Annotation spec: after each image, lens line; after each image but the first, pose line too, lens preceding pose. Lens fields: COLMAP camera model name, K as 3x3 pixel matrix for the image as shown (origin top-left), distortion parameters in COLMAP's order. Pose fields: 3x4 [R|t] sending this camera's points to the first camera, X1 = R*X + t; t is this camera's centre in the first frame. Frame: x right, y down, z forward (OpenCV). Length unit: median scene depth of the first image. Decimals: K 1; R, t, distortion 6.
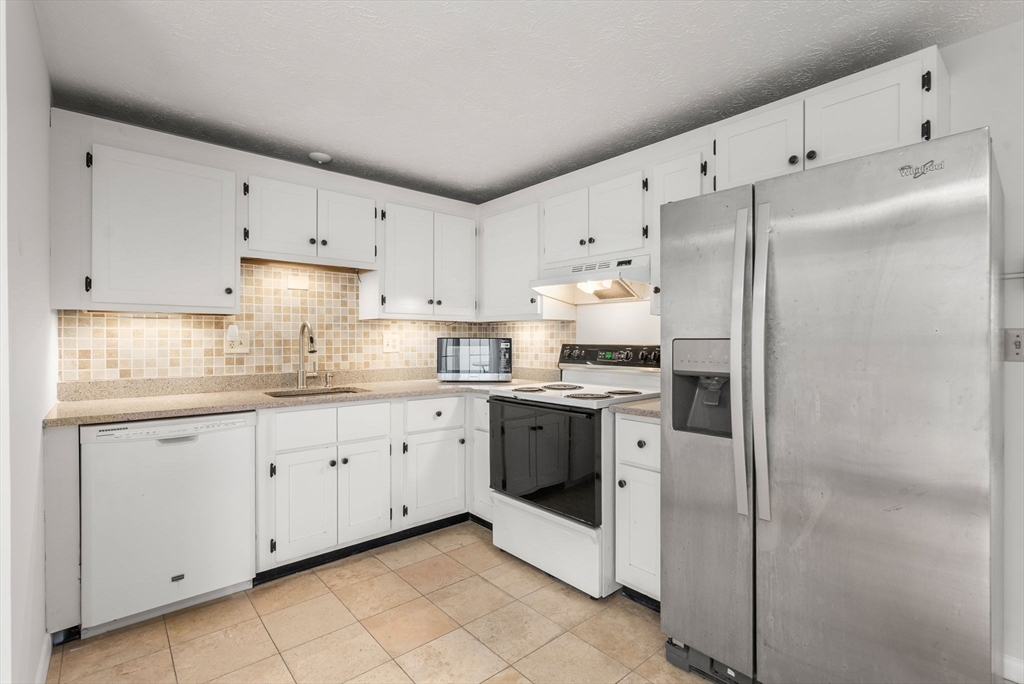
lens RADIAL K [[476.4, 0, 514.4], [0, 476.4, 337.8], [0, 0, 1]] dist [-0.003423, 0.000359]
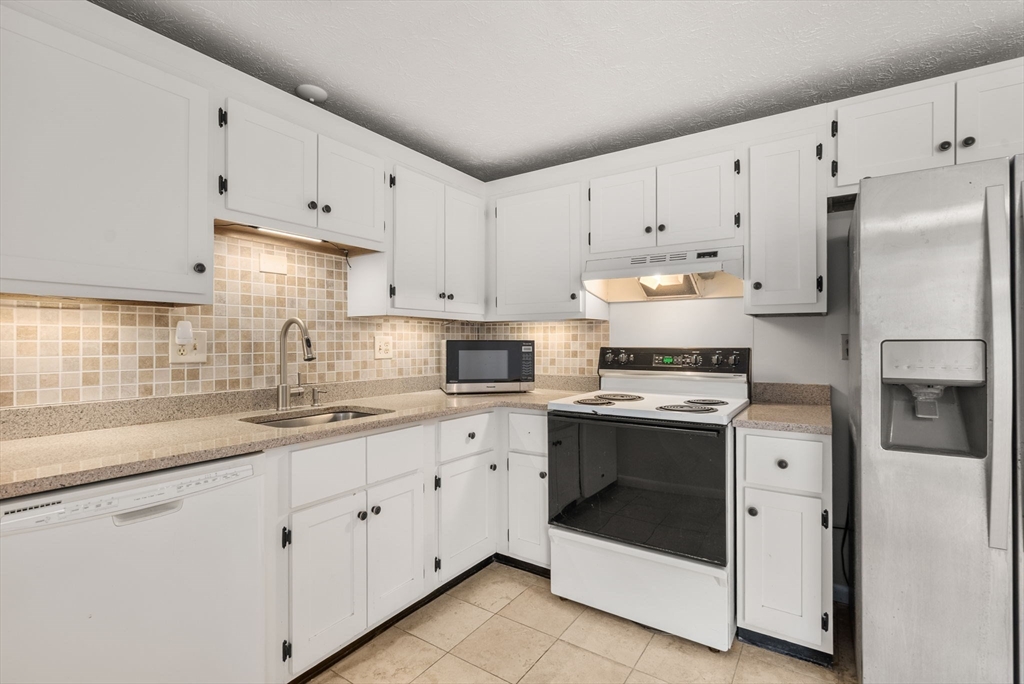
lens RADIAL K [[476.4, 0, 524.7], [0, 476.4, 340.1], [0, 0, 1]] dist [-0.003423, 0.000359]
pose [[0.965562, -0.000120, 0.260172, -0.325668], [0.000744, 0.999997, -0.002298, 0.002238], [-0.260171, 0.002413, 0.965560, 0.242070]]
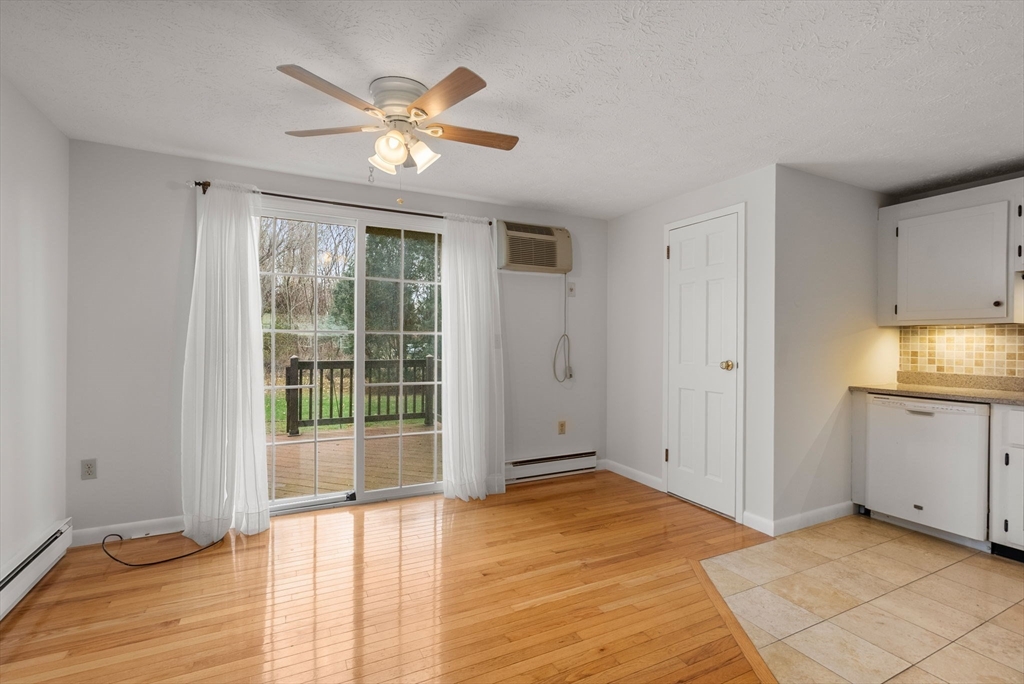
lens RADIAL K [[476.4, 0, 520.6], [0, 476.4, 338.7], [0, 0, 1]] dist [-0.003423, 0.000359]
pose [[-0.229810, -0.007760, -0.973205, 0.791953], [-0.004016, 0.999967, -0.007025, 0.001222], [0.973227, 0.002294, -0.229833, 0.113622]]
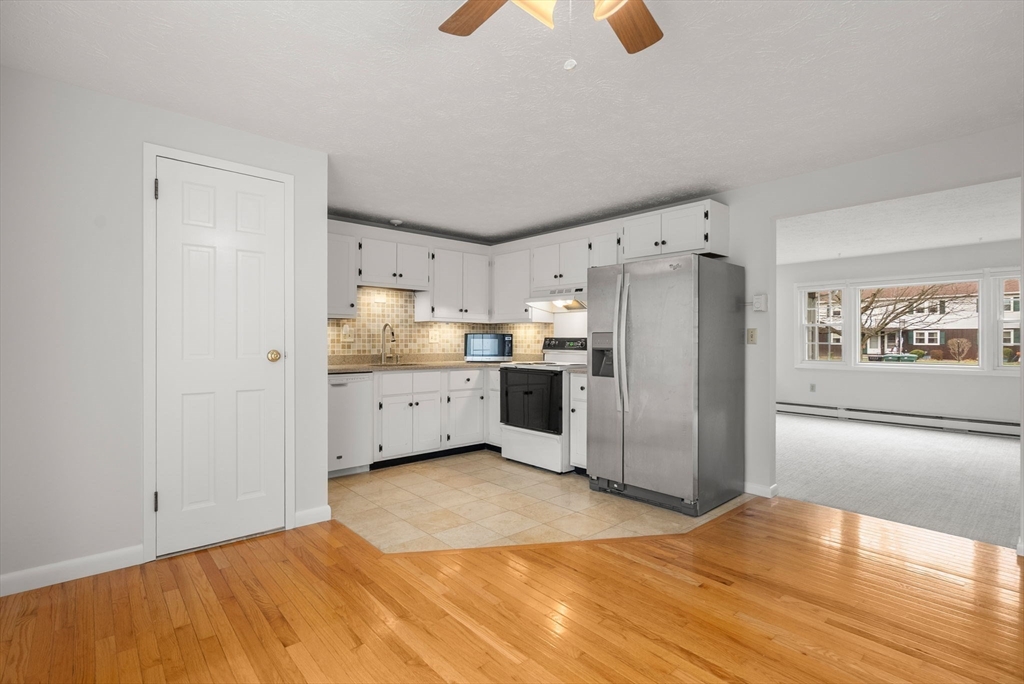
lens RADIAL K [[476.4, 0, 519.8], [0, 476.4, 338.0], [0, 0, 1]] dist [-0.003423, 0.000359]
pose [[0.999738, 0.003925, 0.022556, -0.022981], [-0.003943, 0.999992, 0.000752, 0.016841], [-0.022553, -0.000841, 0.999745, -0.734018]]
